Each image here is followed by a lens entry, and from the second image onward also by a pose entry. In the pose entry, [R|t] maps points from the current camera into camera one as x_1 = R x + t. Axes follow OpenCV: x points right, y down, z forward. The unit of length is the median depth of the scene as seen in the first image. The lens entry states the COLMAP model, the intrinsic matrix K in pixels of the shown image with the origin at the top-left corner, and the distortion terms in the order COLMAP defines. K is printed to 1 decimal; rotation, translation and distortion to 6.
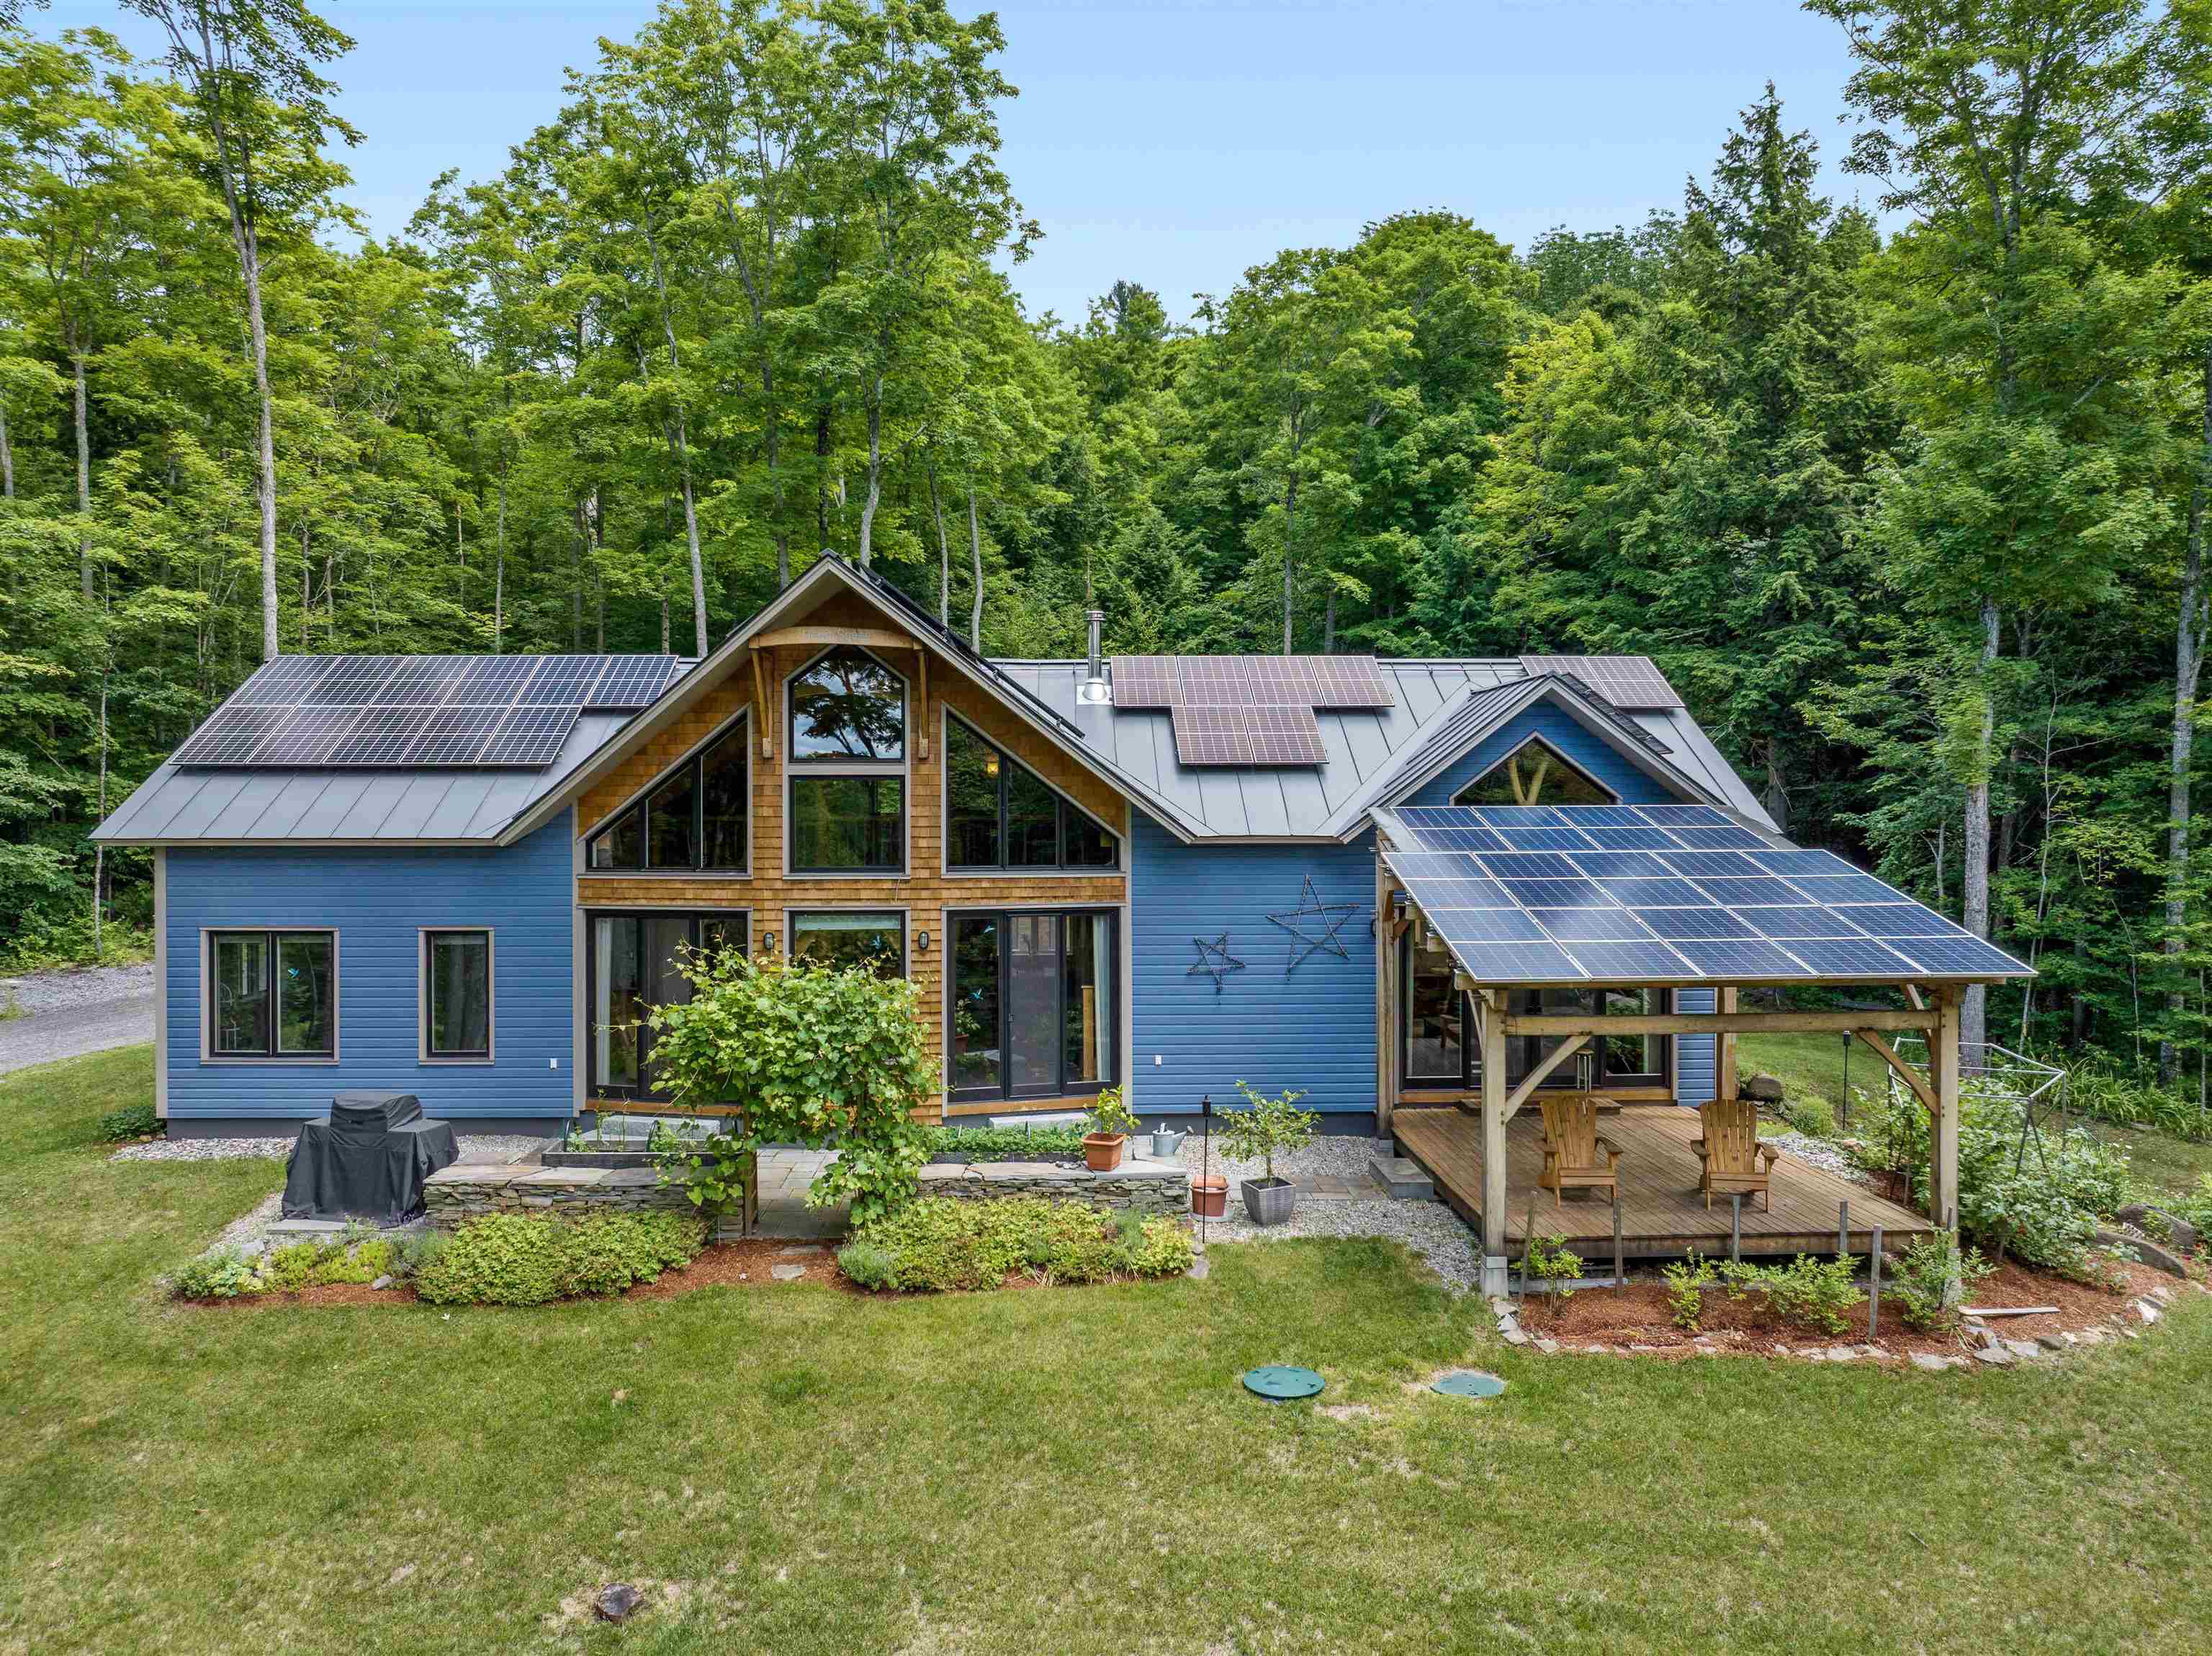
lens RADIAL K [[2042.0, 0, 1106.0], [0, 2042.0, 828.0], [0, 0, 1]] dist [-0.082139, -0.011467]
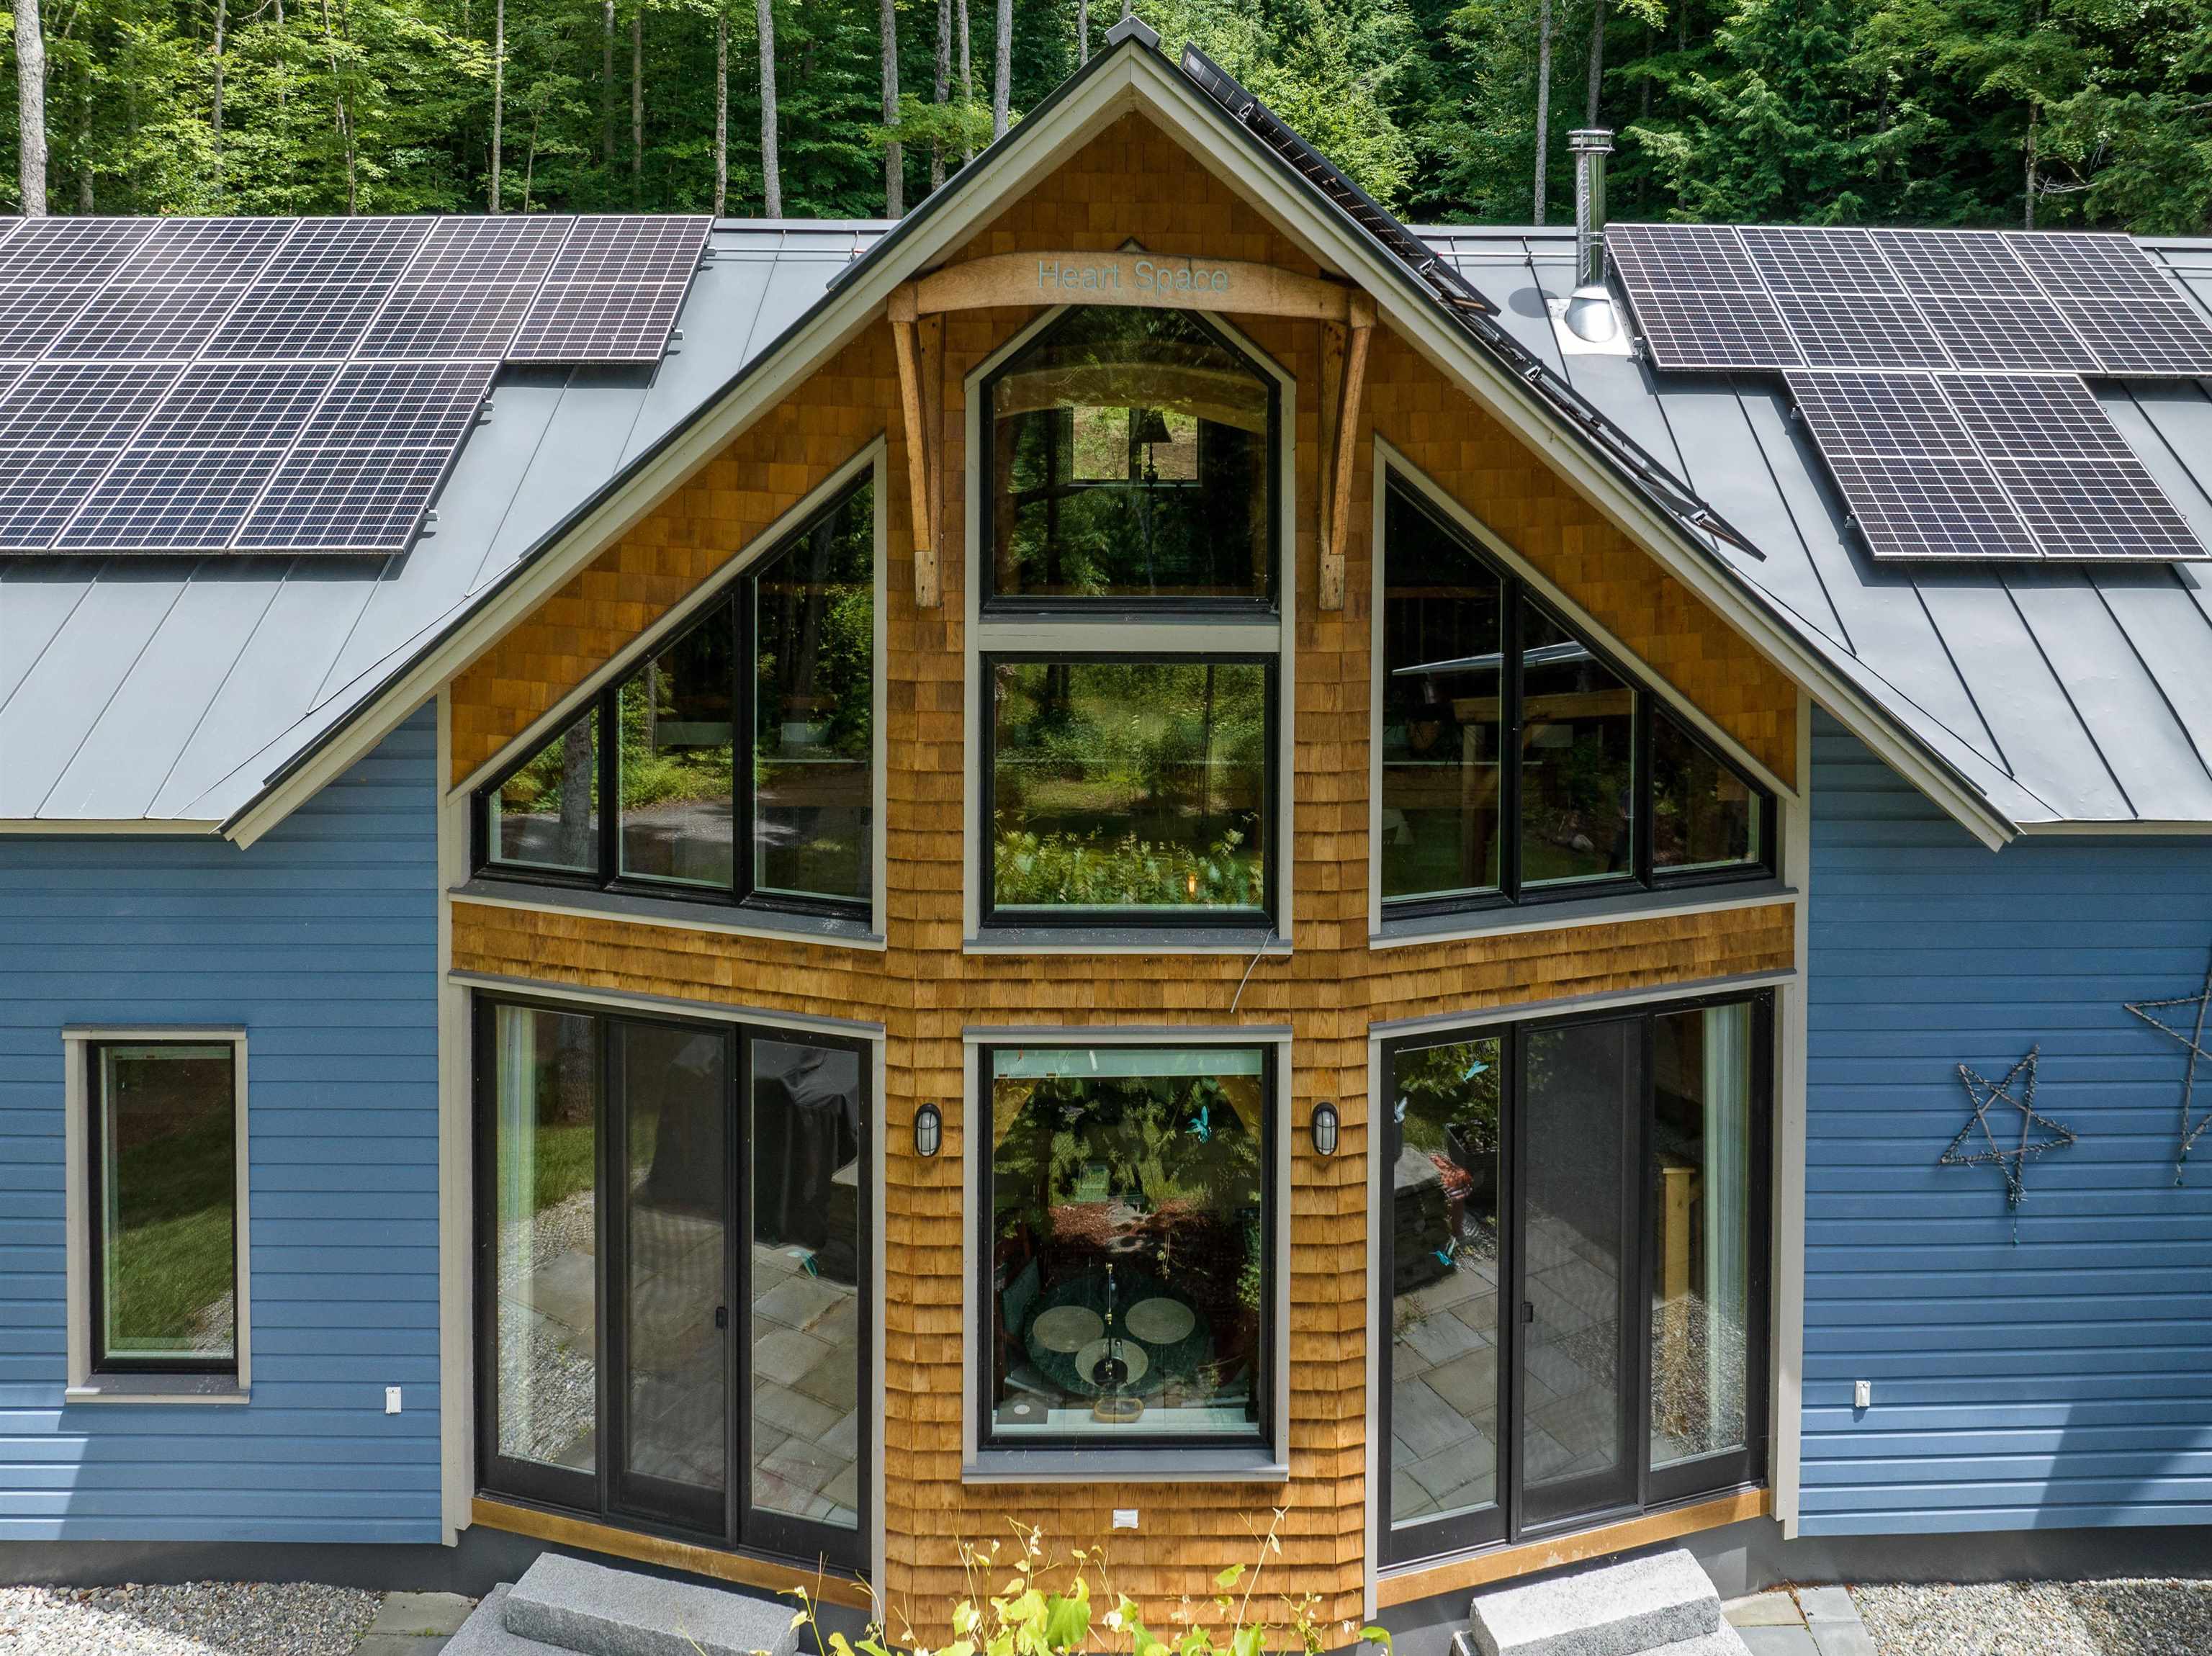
lens RADIAL K [[1552.5, 0, 870.2], [0, 1552.5, 651.0], [0, 0, 1]] dist [-0.033581, 0.002035]
pose [[0.990412, 0.059460, -0.124692, -0.138040], [-0.018783, 0.952206, 0.304879, -0.113435], [0.136860, -0.299614, 0.944193, 0.712943]]
